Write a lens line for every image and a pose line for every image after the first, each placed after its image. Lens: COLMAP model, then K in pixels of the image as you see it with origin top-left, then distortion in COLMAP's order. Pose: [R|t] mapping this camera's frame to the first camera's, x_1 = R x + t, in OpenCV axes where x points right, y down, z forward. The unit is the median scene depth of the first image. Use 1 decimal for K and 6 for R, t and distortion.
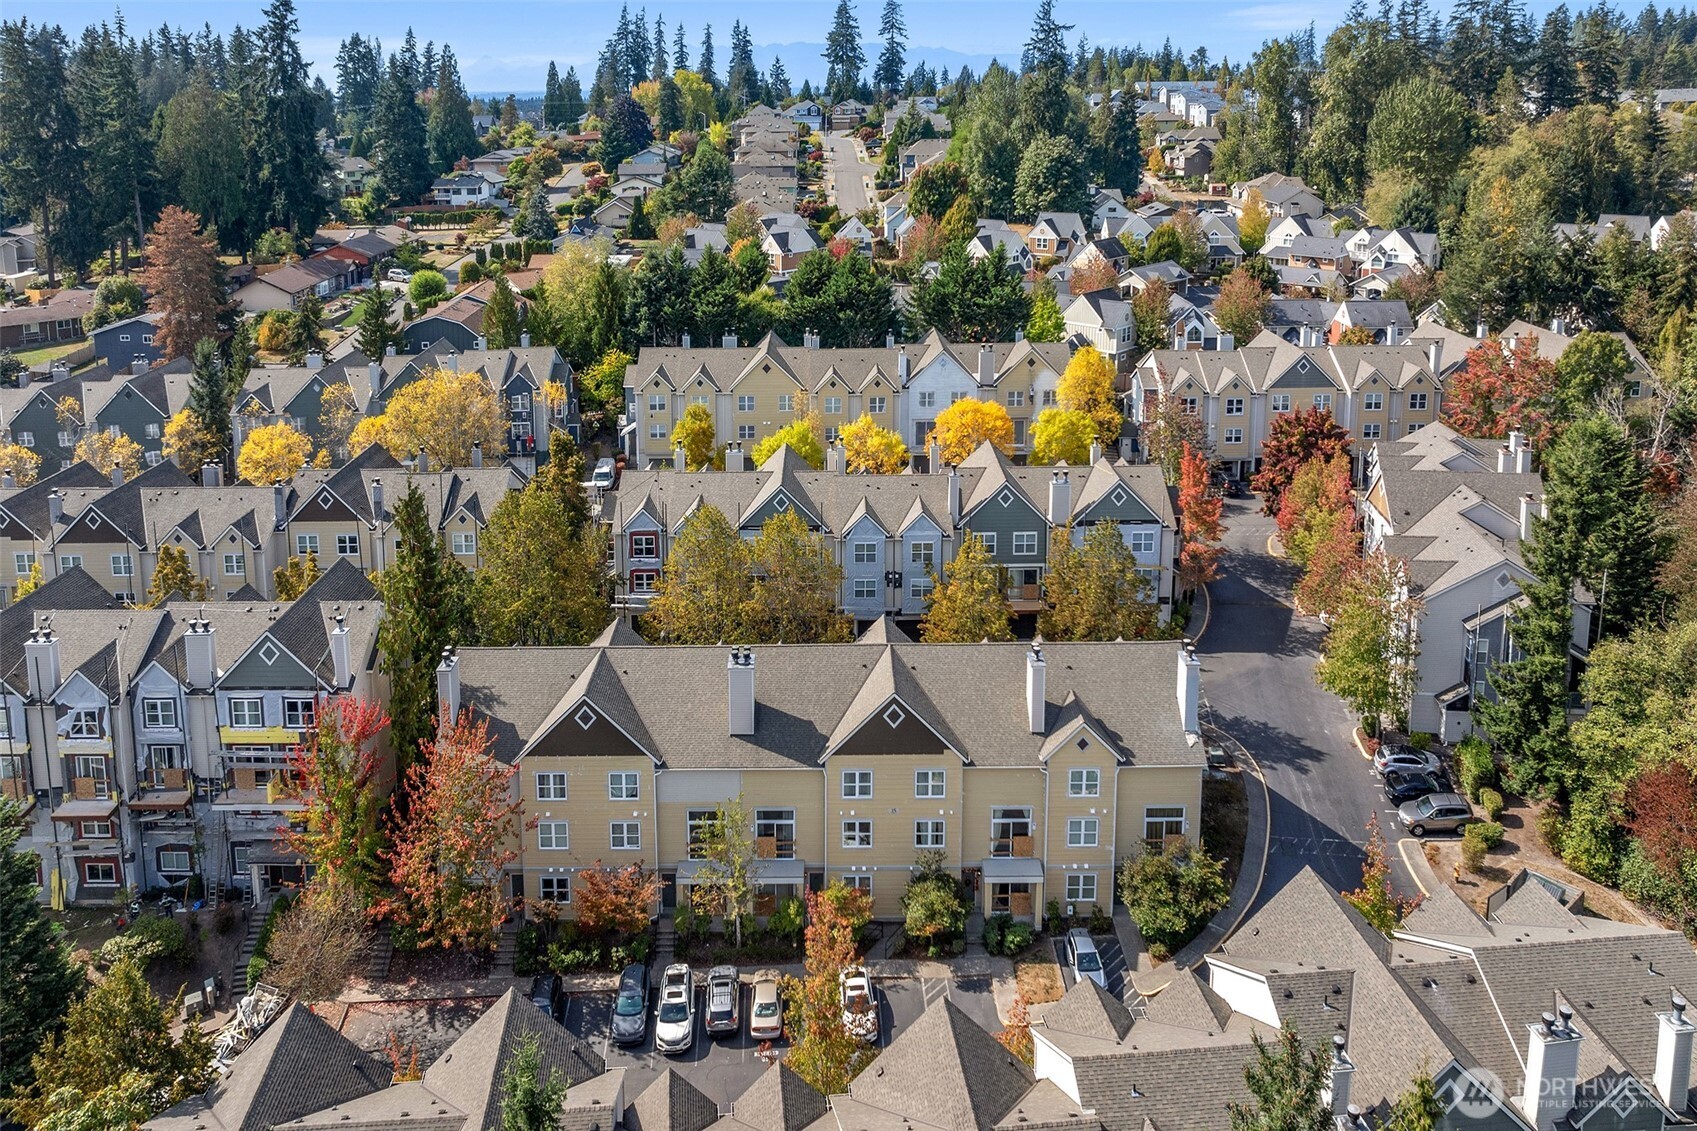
lens RADIAL K [[1687.6, 0, 848.5], [0, 1687.6, 565.5], [0, 0, 1]] dist [0.056740, -0.520670]
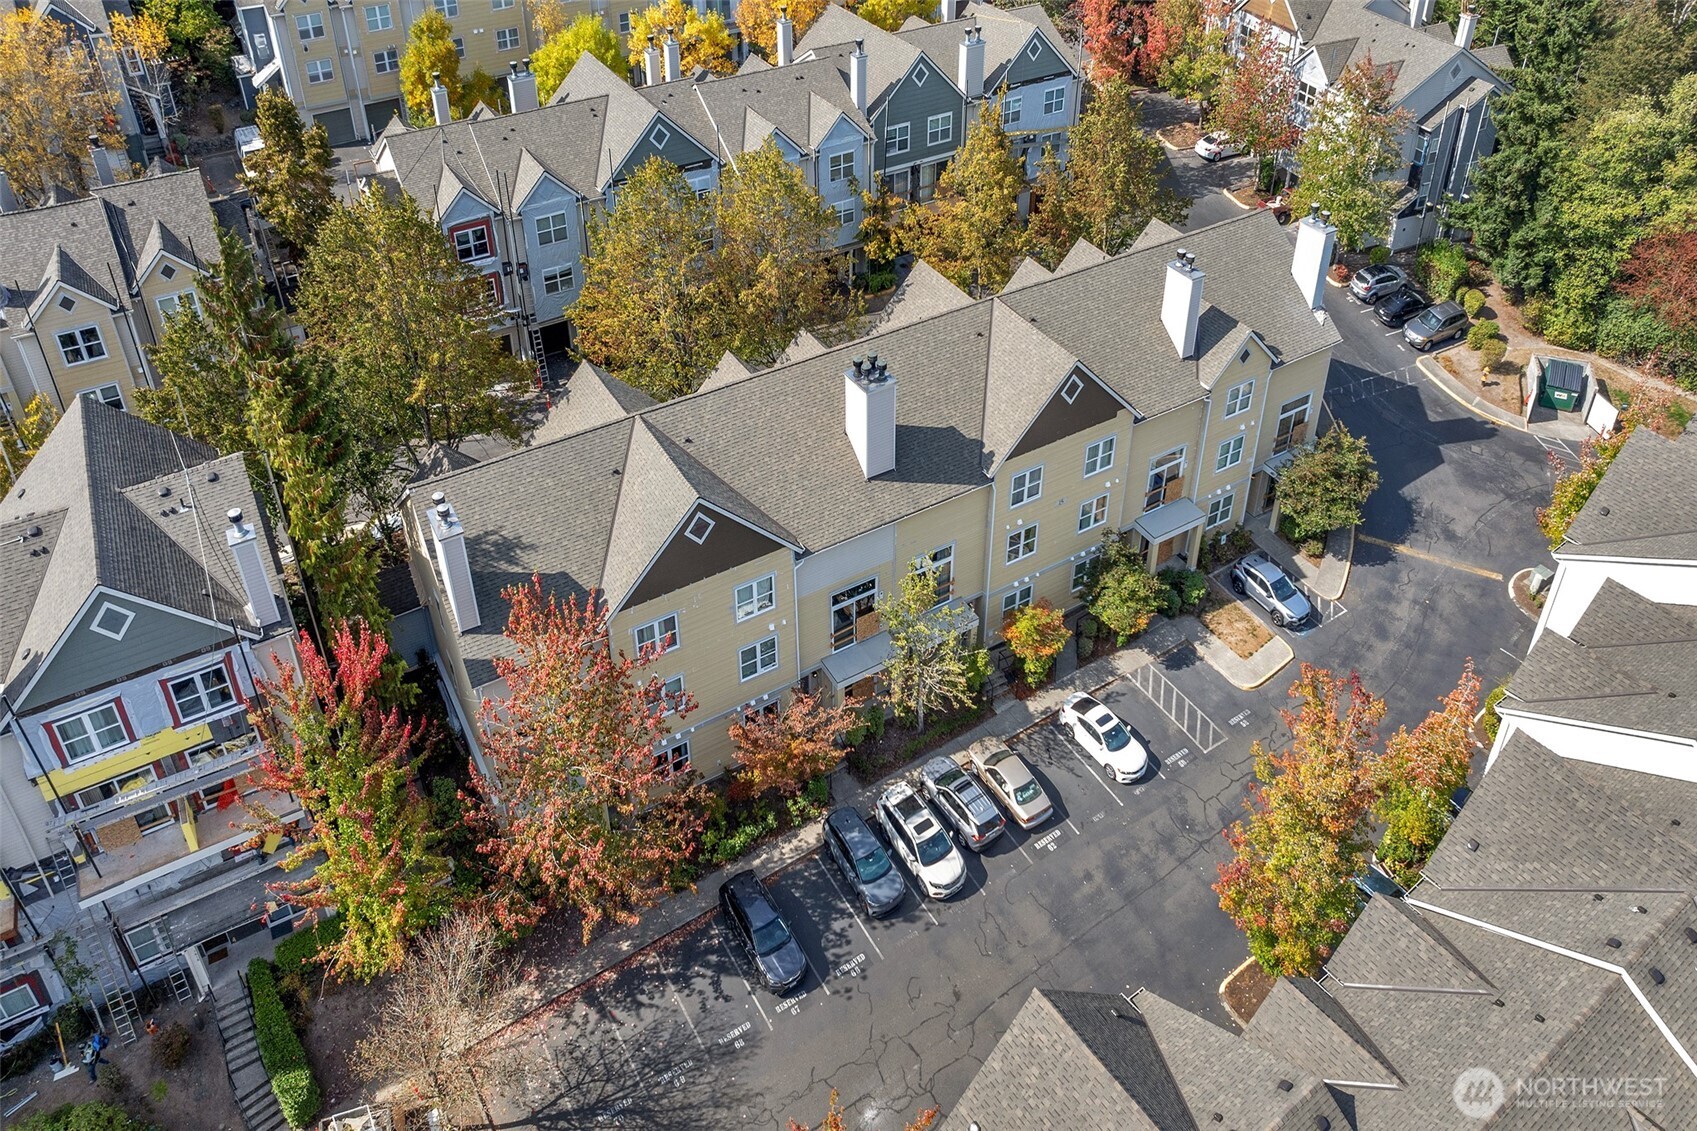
lens RADIAL K [[1278.1, 0, 848.5], [0, 1278.1, 565.5], [0, 0, 1]] dist [-0.017968, -0.002330]
pose [[0.796633, -0.359529, 0.485916, -0.351539], [0.177435, 0.907556, 0.380604, -0.073755], [-0.577834, -0.216983, 0.786782, 0.569587]]
